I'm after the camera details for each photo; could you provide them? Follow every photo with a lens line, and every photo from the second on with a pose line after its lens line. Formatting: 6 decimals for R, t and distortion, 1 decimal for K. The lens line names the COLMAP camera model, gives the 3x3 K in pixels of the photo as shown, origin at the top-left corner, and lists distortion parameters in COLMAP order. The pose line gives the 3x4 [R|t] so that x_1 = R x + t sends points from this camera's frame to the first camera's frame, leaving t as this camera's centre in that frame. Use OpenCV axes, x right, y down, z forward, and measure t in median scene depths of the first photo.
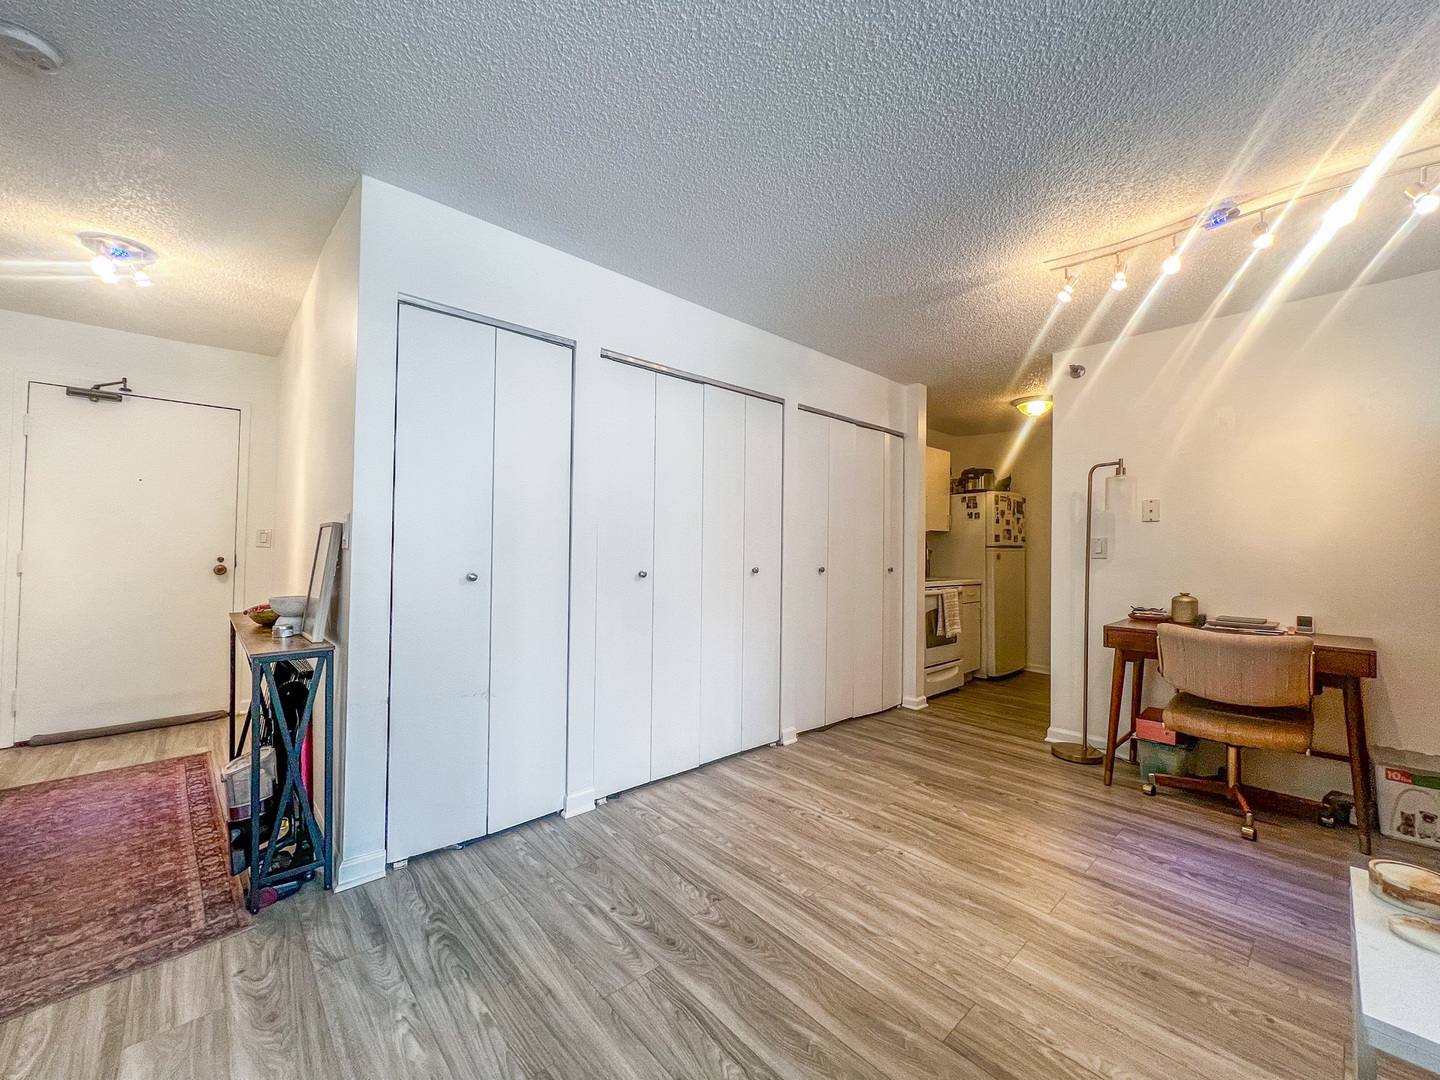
lens RADIAL K [[578.9, 0, 720.0], [0, 578.9, 540.0], [0, 0, 1]] dist [0.002182, 0.000053]
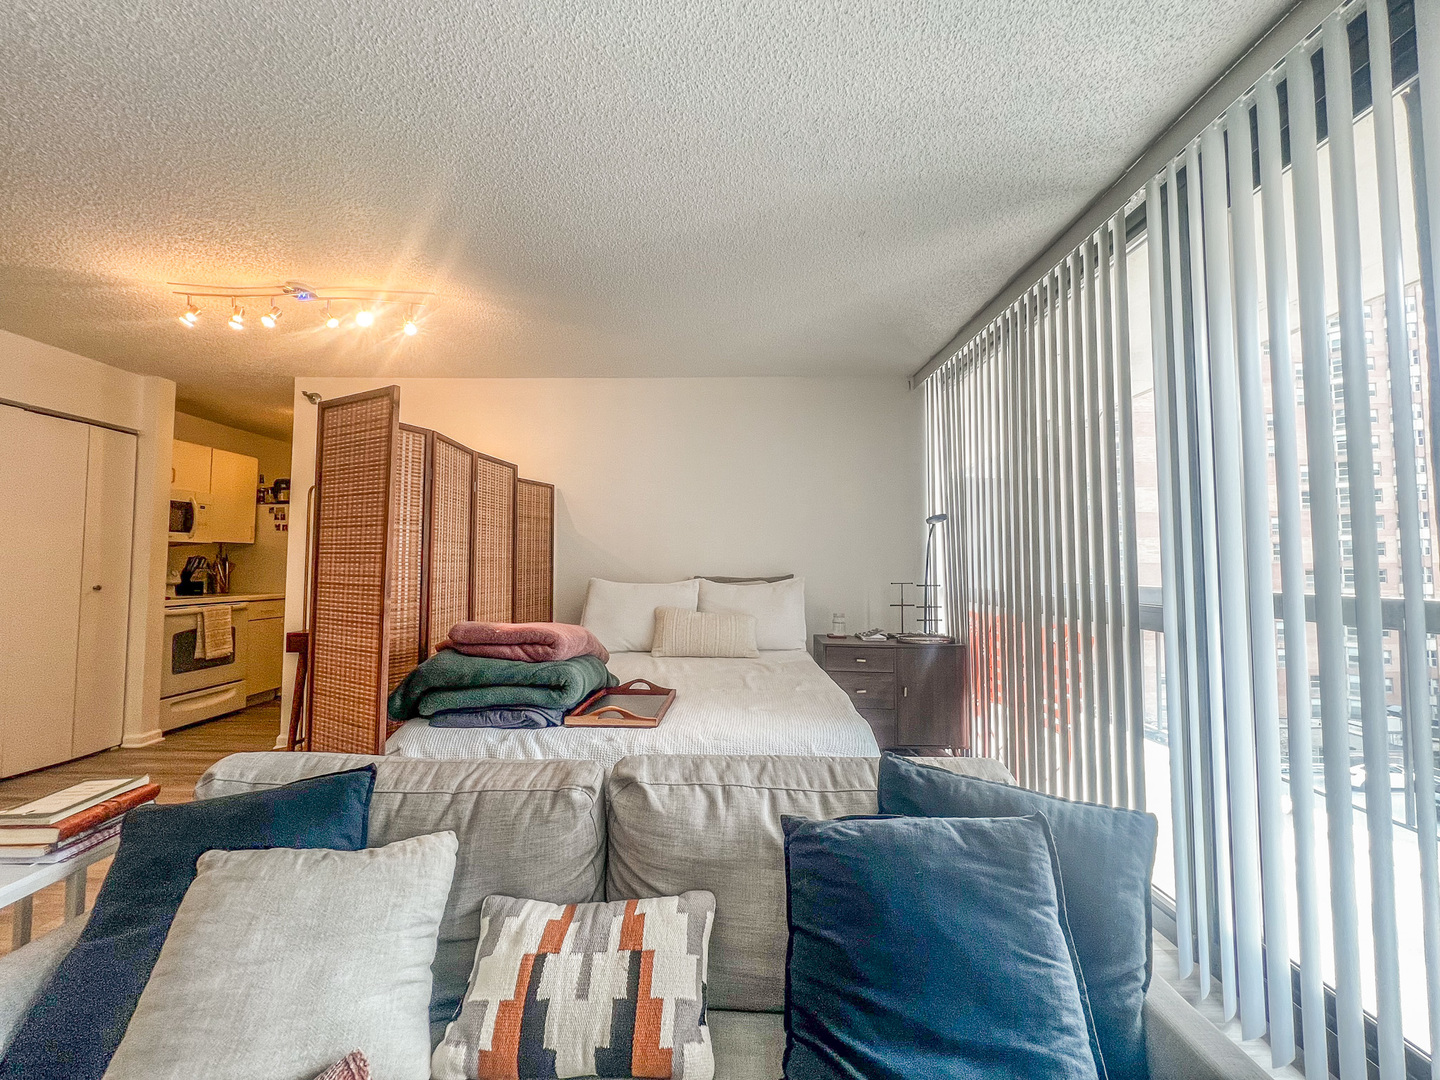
lens RADIAL K [[577.3, 0, 719.1], [0, 577.3, 535.9], [0, 0, 1]] dist [-0.001023, 0.000301]
pose [[0.691165, 0.031748, 0.722000, 0.377830], [-0.014258, 0.999439, -0.030298, -0.014542], [-0.722557, 0.010646, 0.691230, -0.289692]]
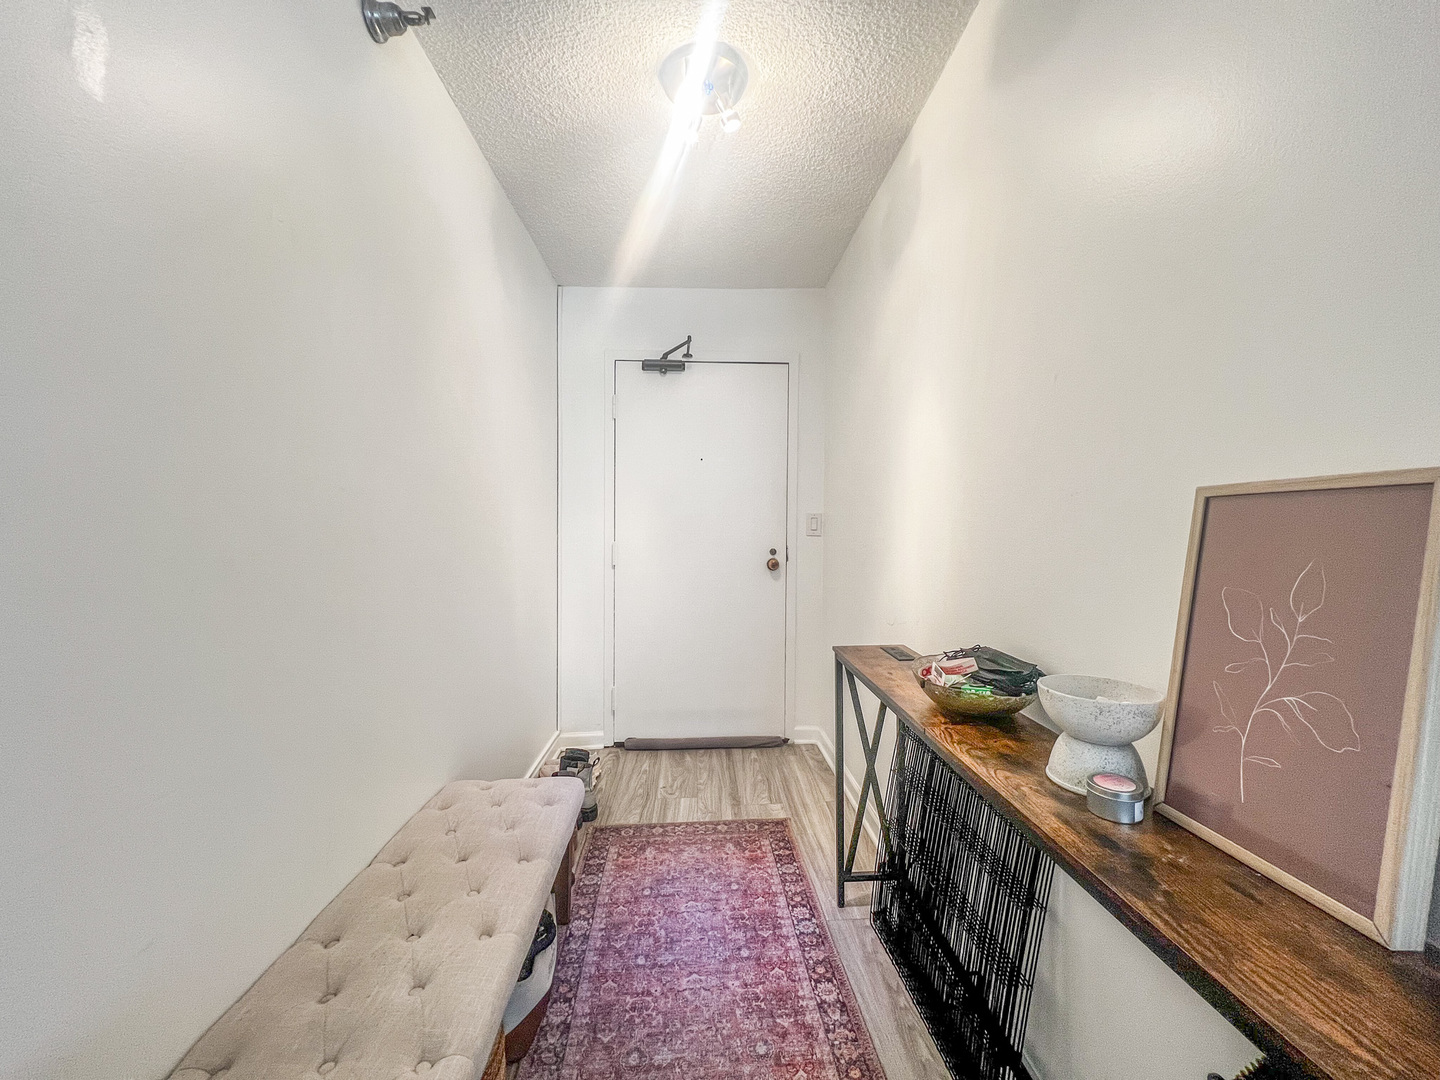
lens RADIAL K [[578.9, 0, 720.0], [0, 578.9, 540.0], [0, 0, 1]] dist [0.002182, 0.000053]
pose [[0.770734, 0.003290, -0.637149, -0.447416], [0.018005, 0.999475, 0.026942, -0.006614], [0.636903, -0.032237, 0.770270, 0.365893]]
